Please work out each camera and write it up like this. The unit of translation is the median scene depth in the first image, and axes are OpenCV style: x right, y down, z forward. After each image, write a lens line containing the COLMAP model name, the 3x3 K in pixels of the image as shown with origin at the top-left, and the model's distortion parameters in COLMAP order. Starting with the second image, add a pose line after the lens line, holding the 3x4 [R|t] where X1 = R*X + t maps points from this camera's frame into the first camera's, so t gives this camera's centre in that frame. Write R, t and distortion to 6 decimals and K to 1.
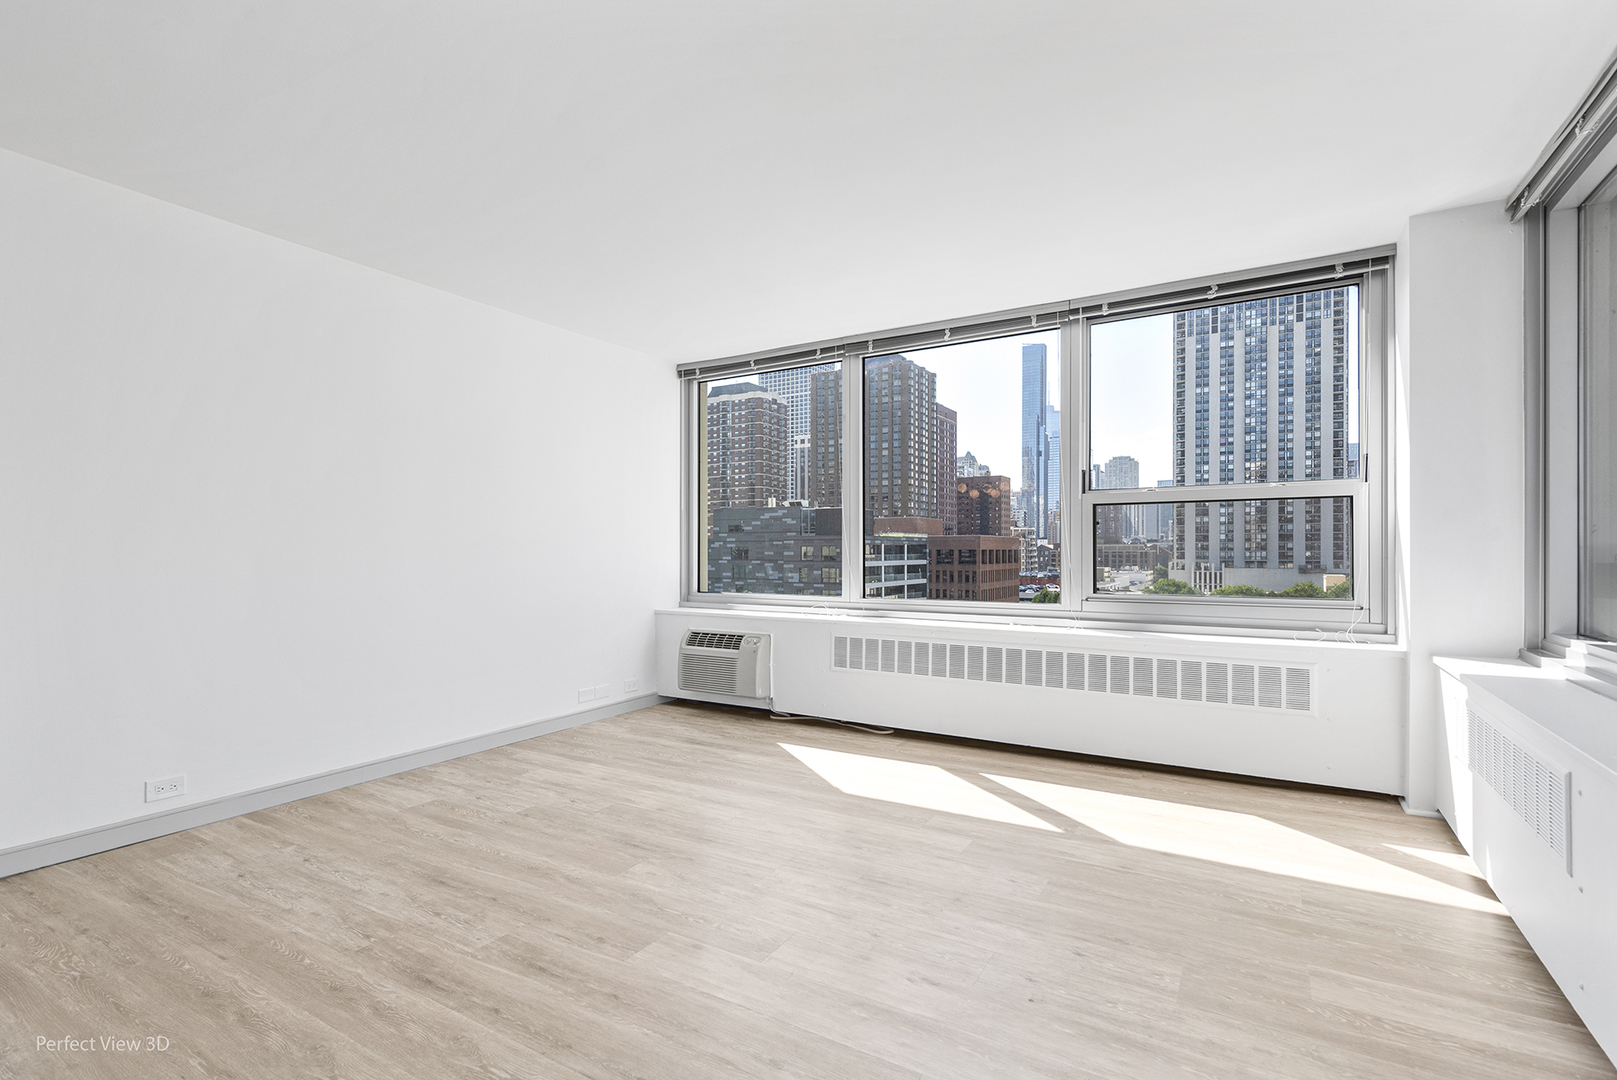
lens RADIAL K [[775.0, 0, 809.1], [0, 775.0, 550.8], [0, 0, 1]] dist [0.017531, -0.005016]
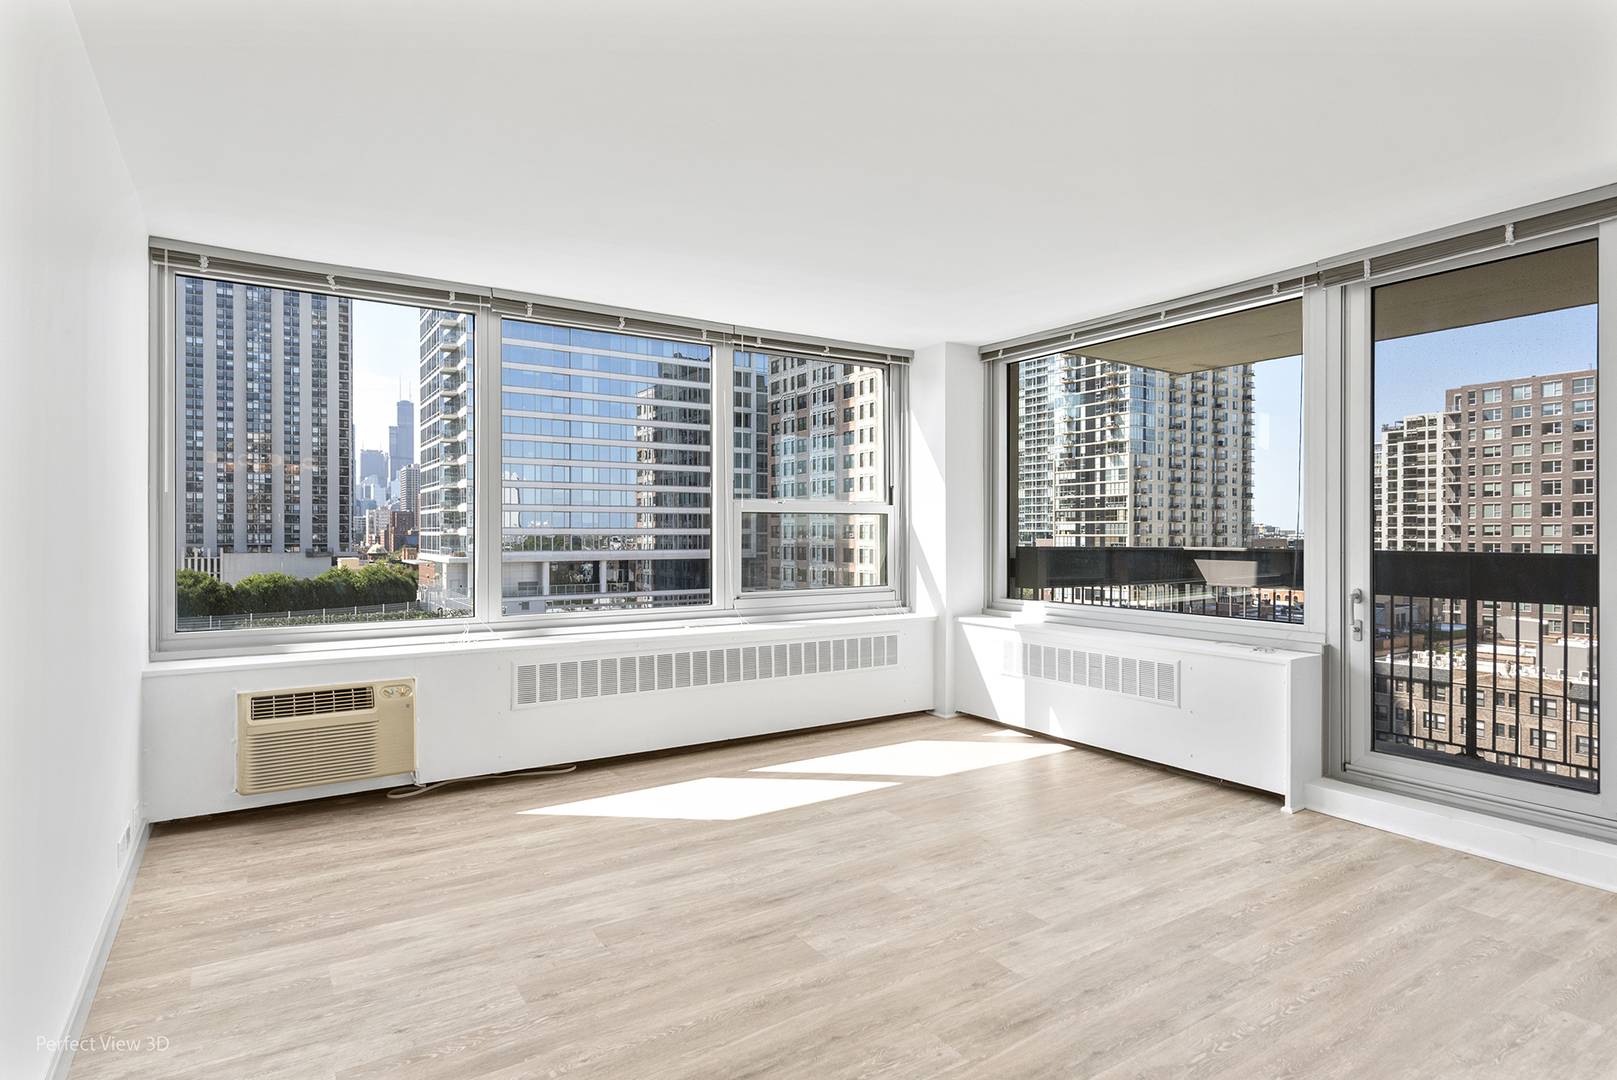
lens RADIAL K [[850.0, 0, 795.9], [0, 850.0, 535.9], [0, 0, 1]] dist [0.021630, -0.006870]
pose [[0.438536, -0.003414, 0.898707, -0.791133], [-0.000828, 0.999991, 0.004203, -0.035475], [-0.898713, -0.002587, 0.438529, 0.446116]]
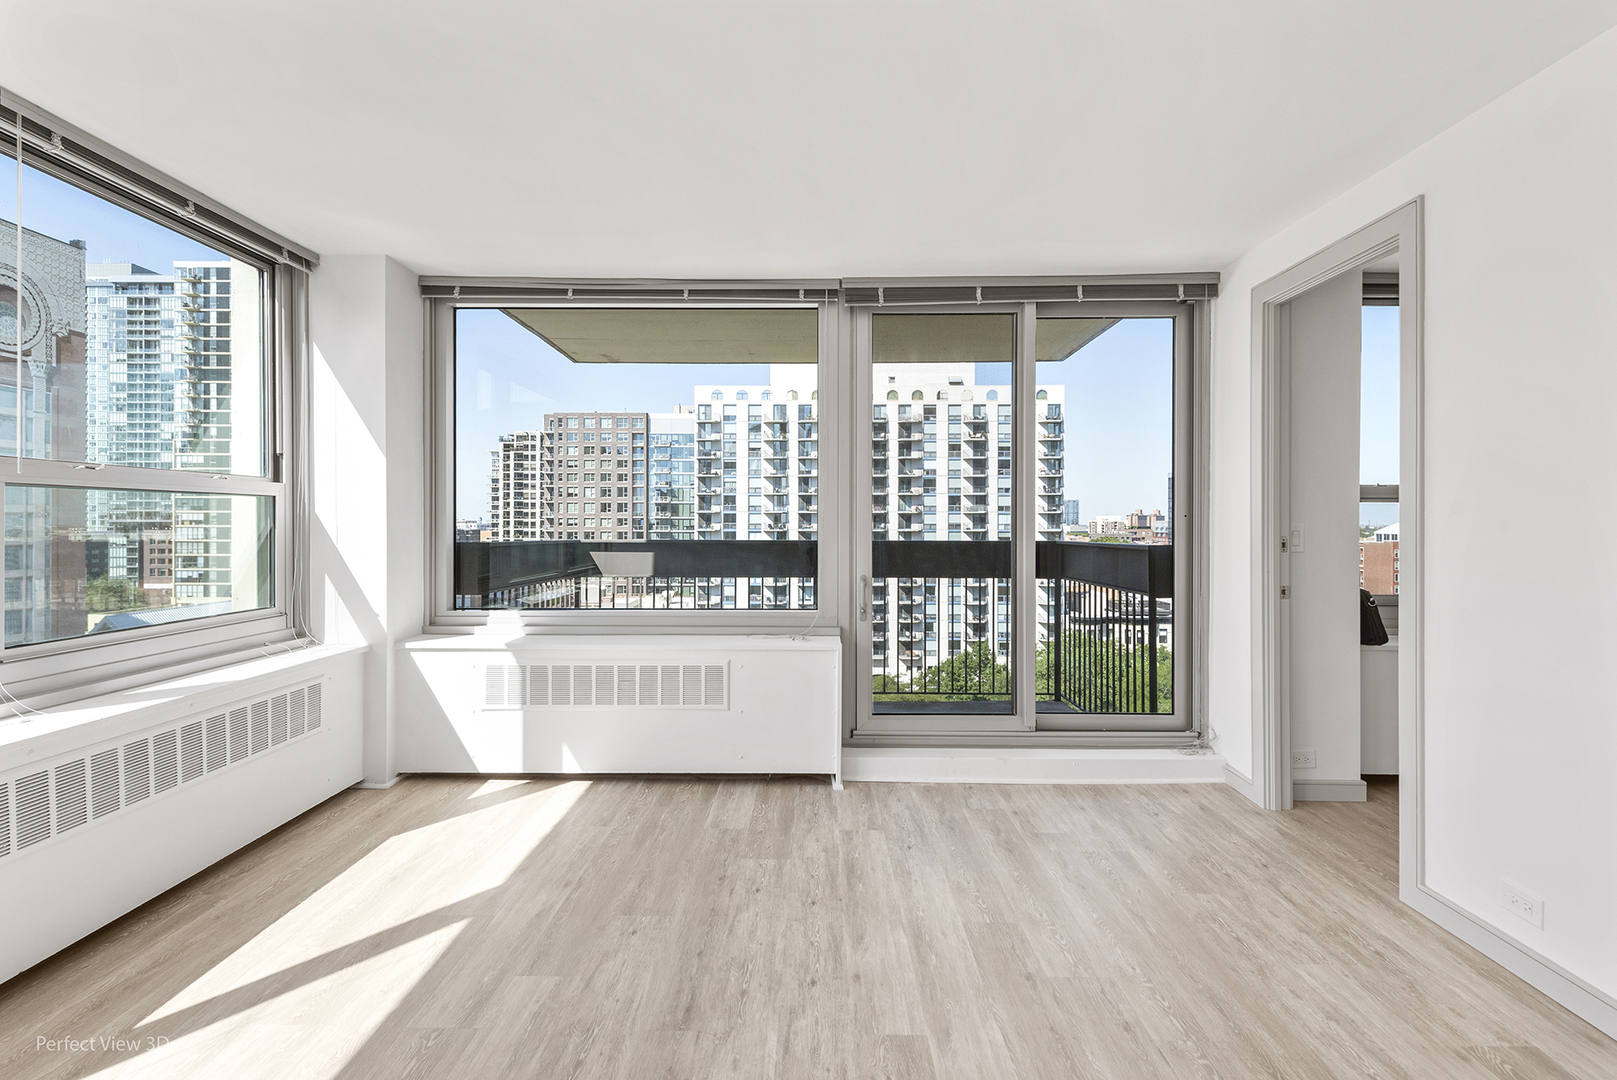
lens RADIAL K [[775.0, 0, 819.6], [0, 775.0, 524.9], [0, 0, 1]] dist [0.017531, -0.005016]
pose [[-0.513711, -0.001767, 0.857961, -0.441818], [-0.002196, 0.999997, 0.000744, -0.037356], [-0.857960, -0.001502, -0.513714, 0.897711]]
